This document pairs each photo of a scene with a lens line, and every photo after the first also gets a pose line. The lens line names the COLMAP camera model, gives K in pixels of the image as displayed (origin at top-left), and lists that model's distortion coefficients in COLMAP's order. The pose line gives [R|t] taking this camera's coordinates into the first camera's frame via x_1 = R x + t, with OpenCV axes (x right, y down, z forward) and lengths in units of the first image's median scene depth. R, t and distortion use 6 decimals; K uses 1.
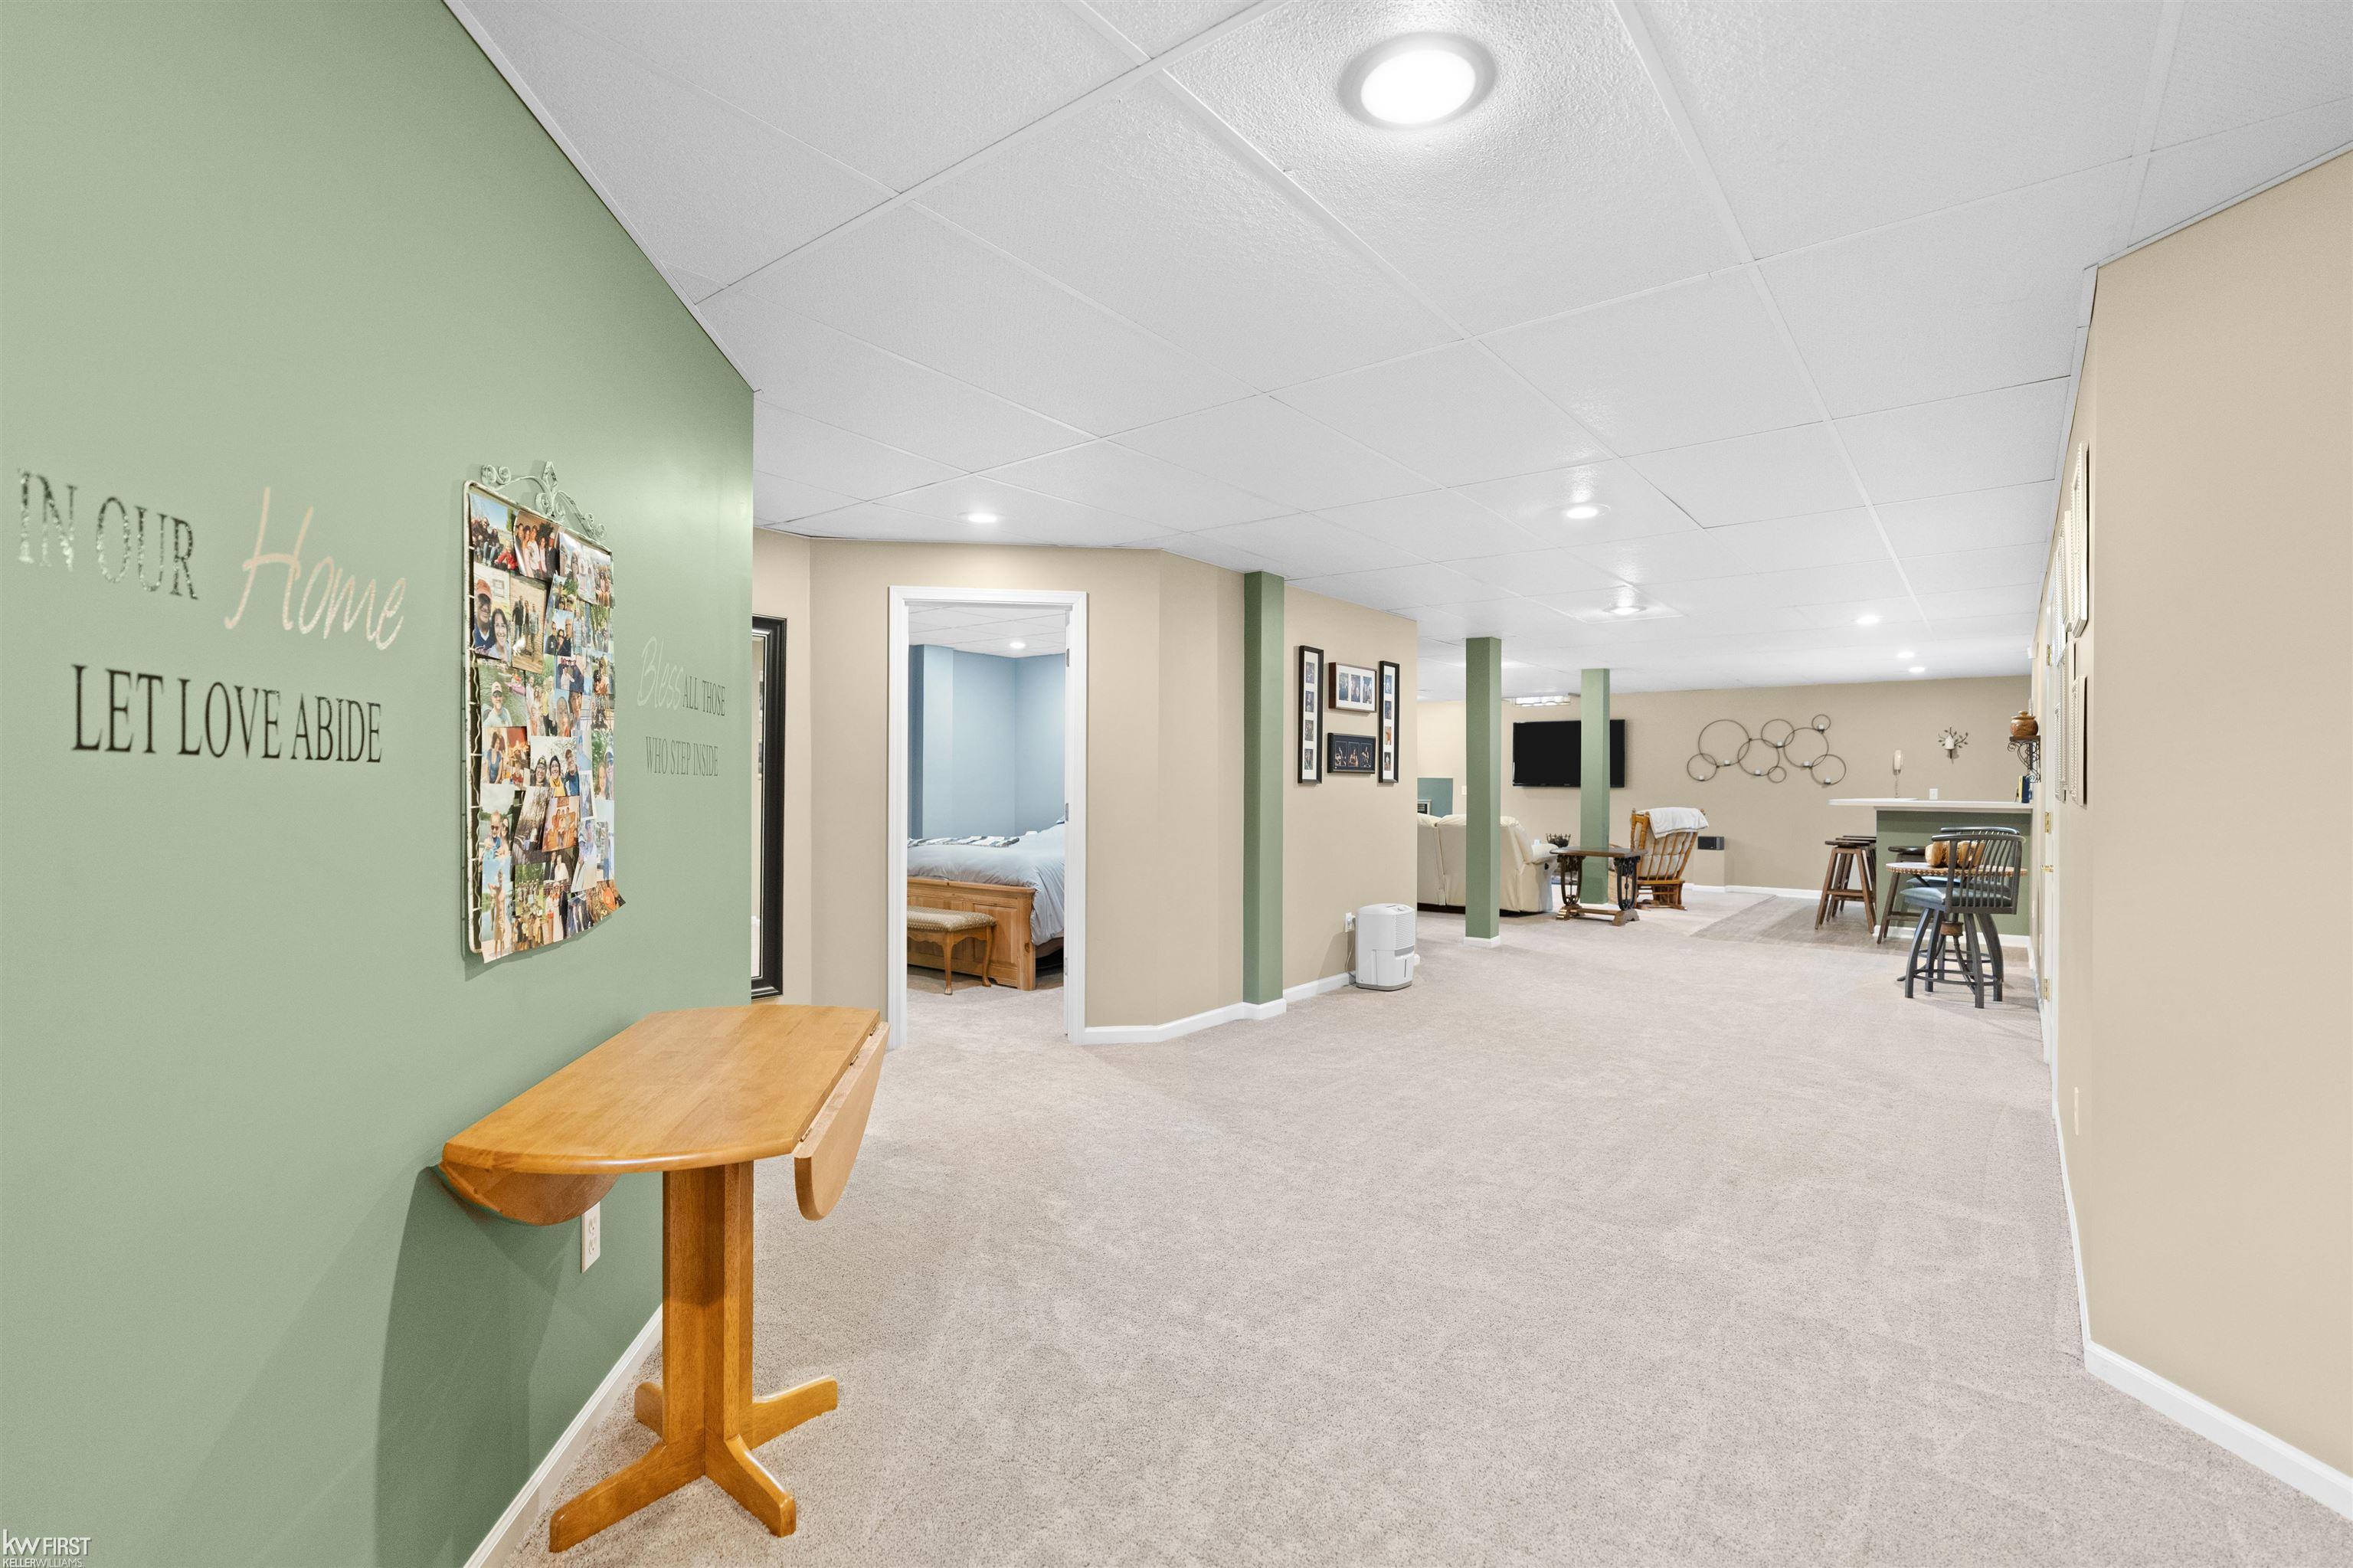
lens RADIAL K [[1079.9, 0, 1152.7], [0, 1079.9, 773.3], [0, 0, 1]] dist [-0.008765, 0.000821]
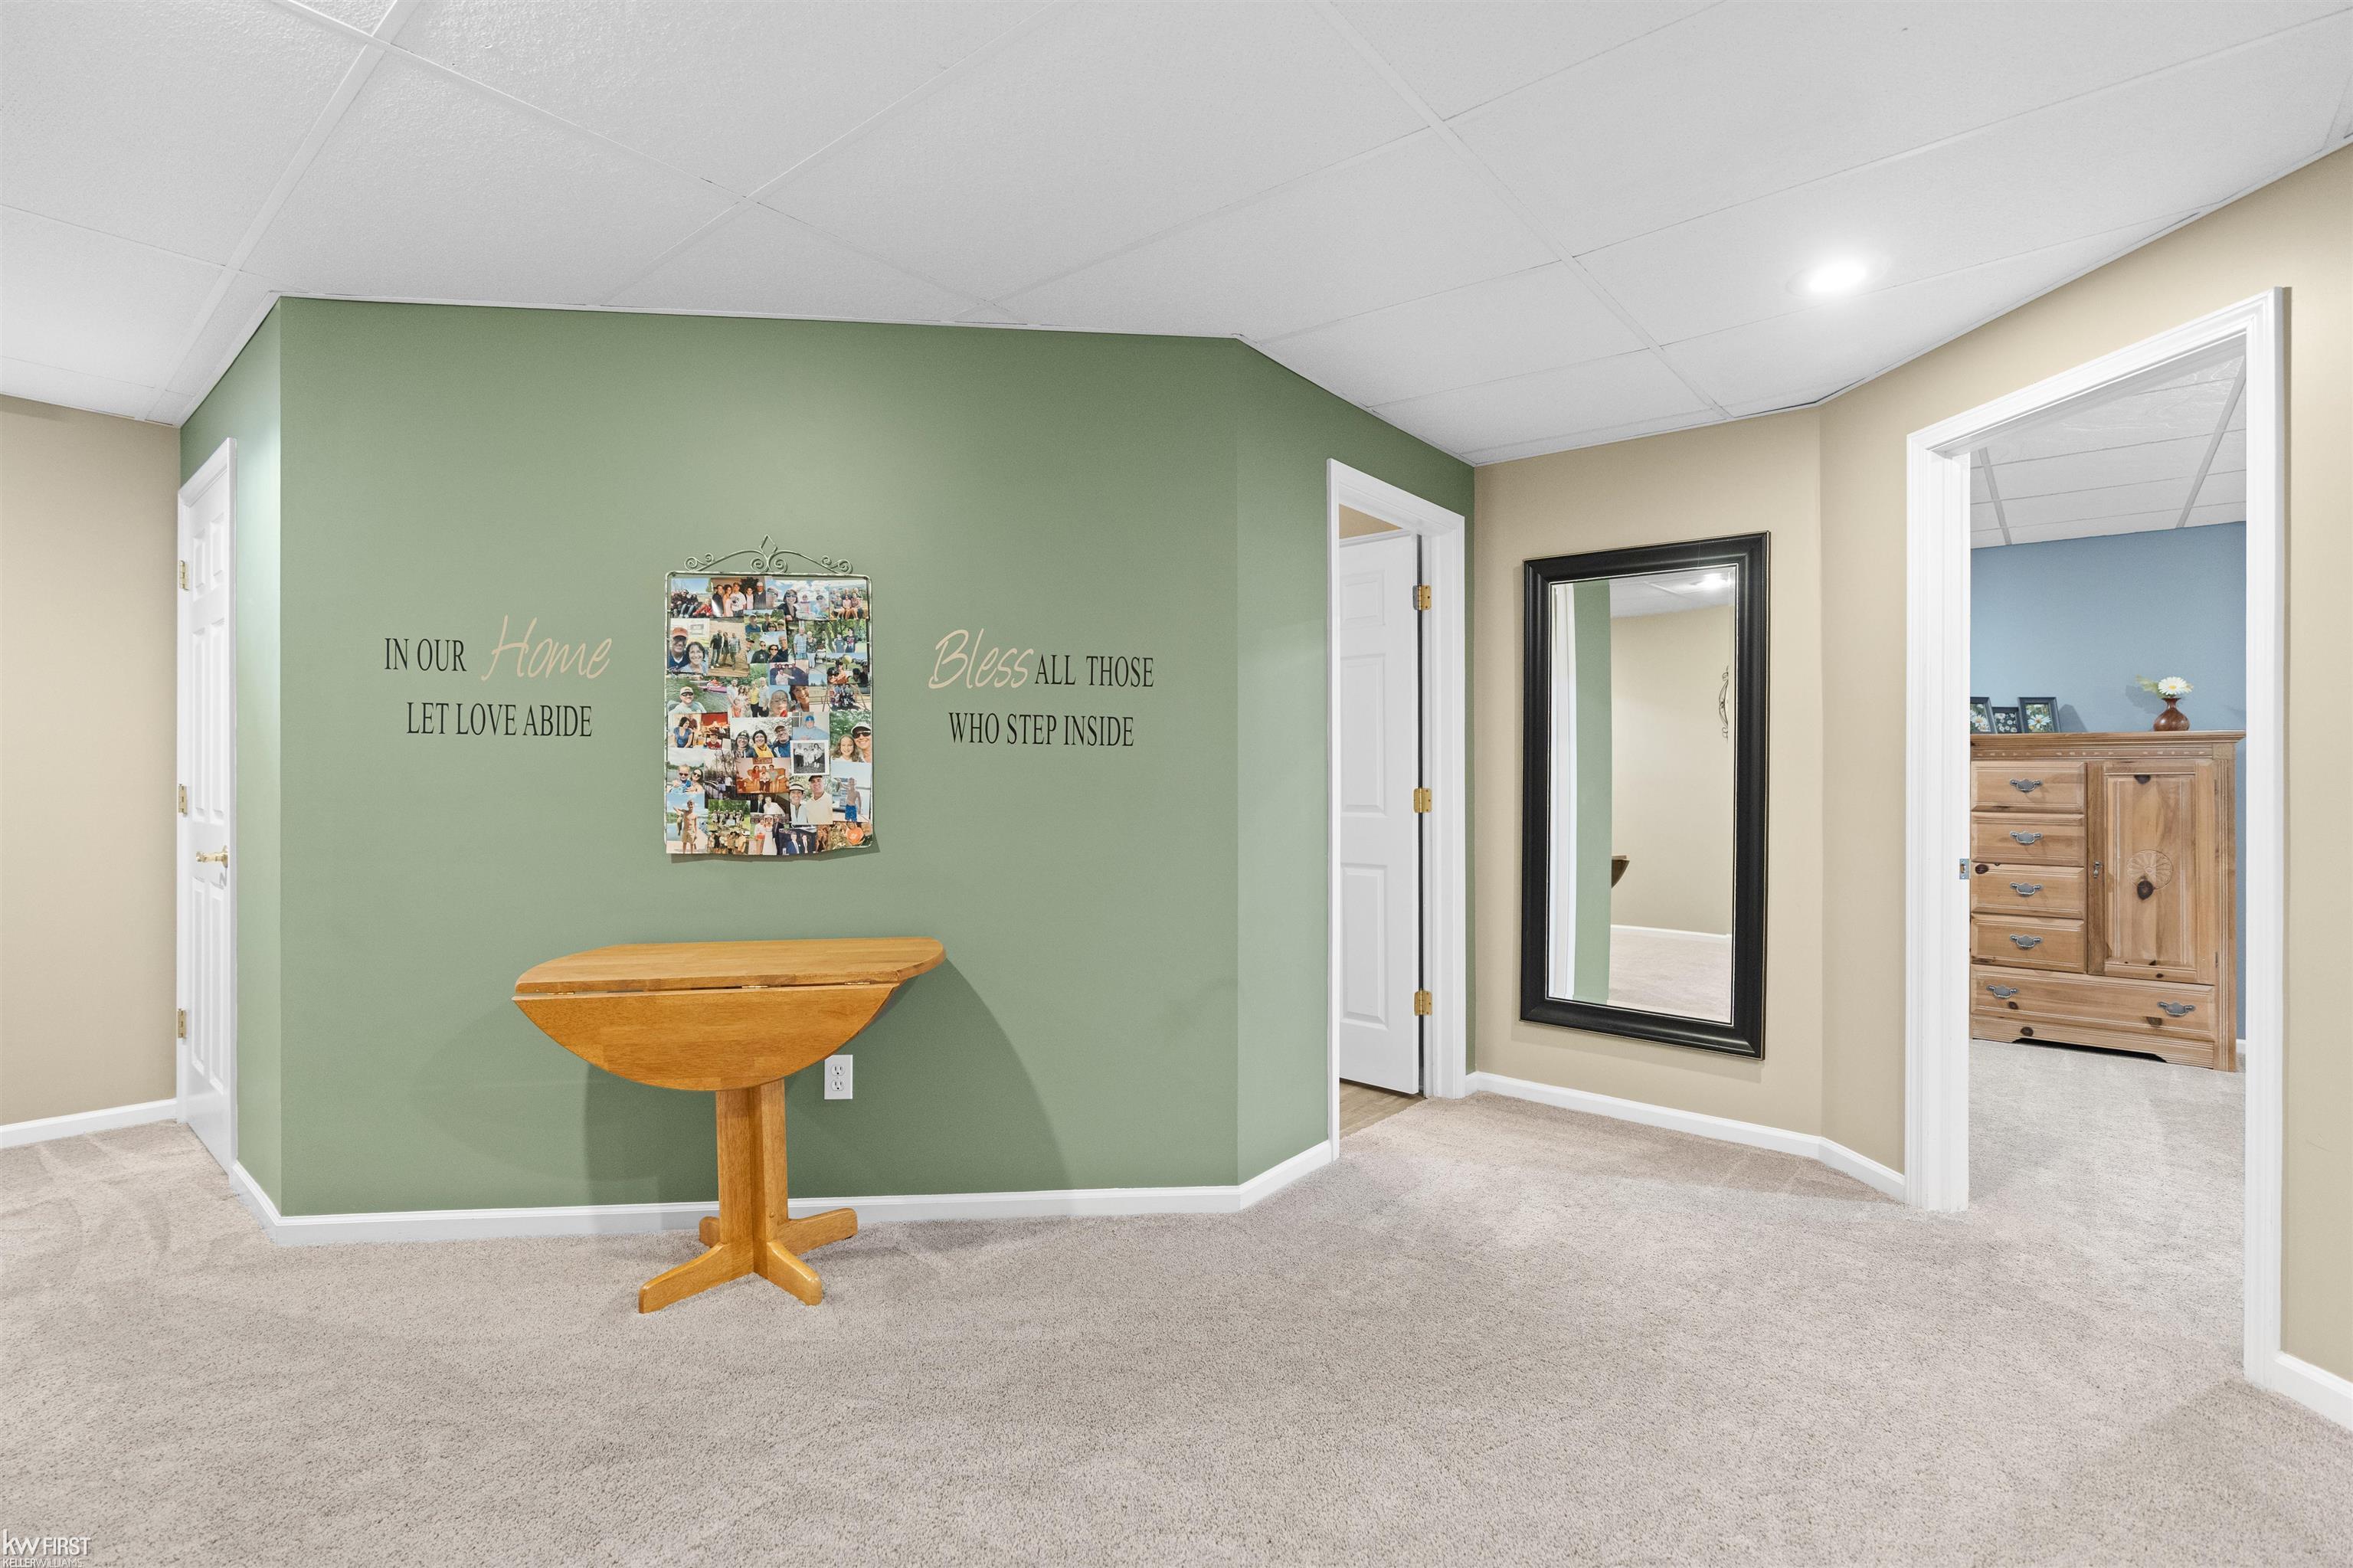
lens RADIAL K [[1083.3, 0, 1176.5], [0, 1083.3, 784.0], [0, 0, 1]] dist [-0.006281, 0.000879]
pose [[-0.011956, -0.004231, -0.999920, 1.036891], [-0.000704, 0.999991, -0.004222, 0.070705], [0.999928, 0.000654, -0.011959, 1.755389]]
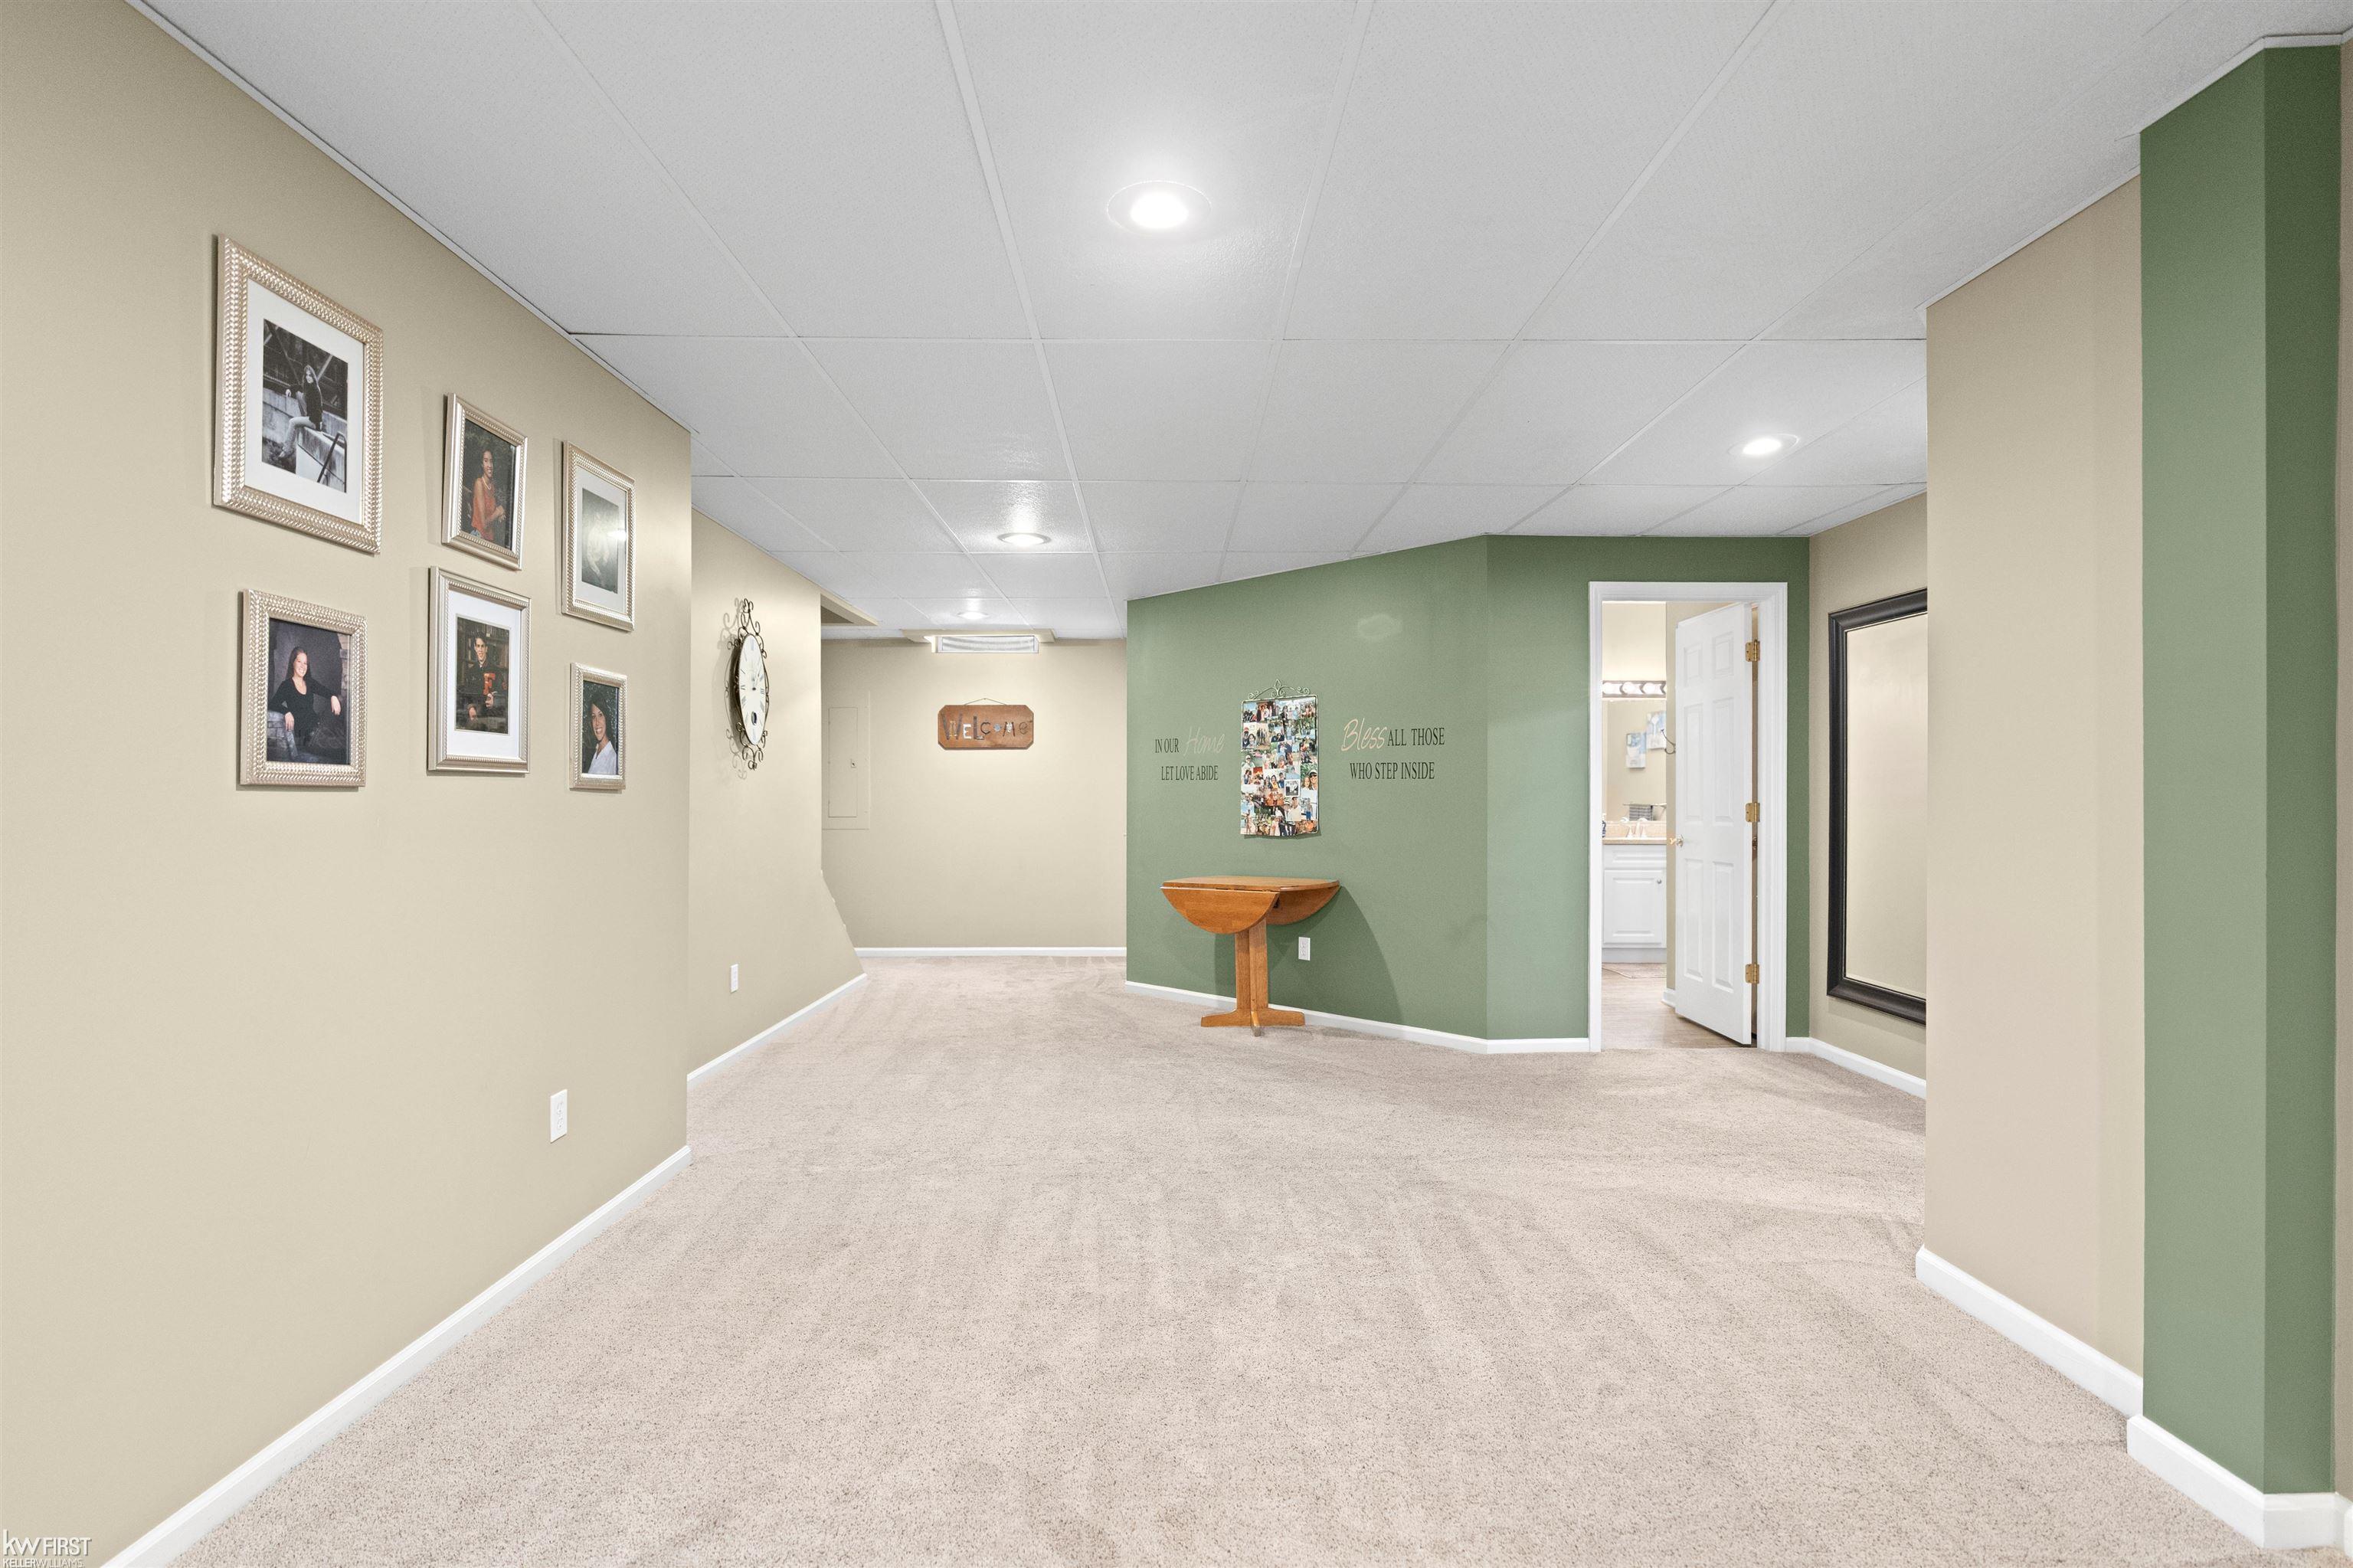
lens RADIAL K [[1083.3, 0, 1176.5], [0, 1083.3, 784.0], [0, 0, 1]] dist [-0.006281, 0.000879]
pose [[-0.769740, -0.016595, -0.638141, 1.798363], [-0.002270, 0.999727, -0.023260, 0.090030], [0.638353, -0.016456, -0.769568, 3.524557]]
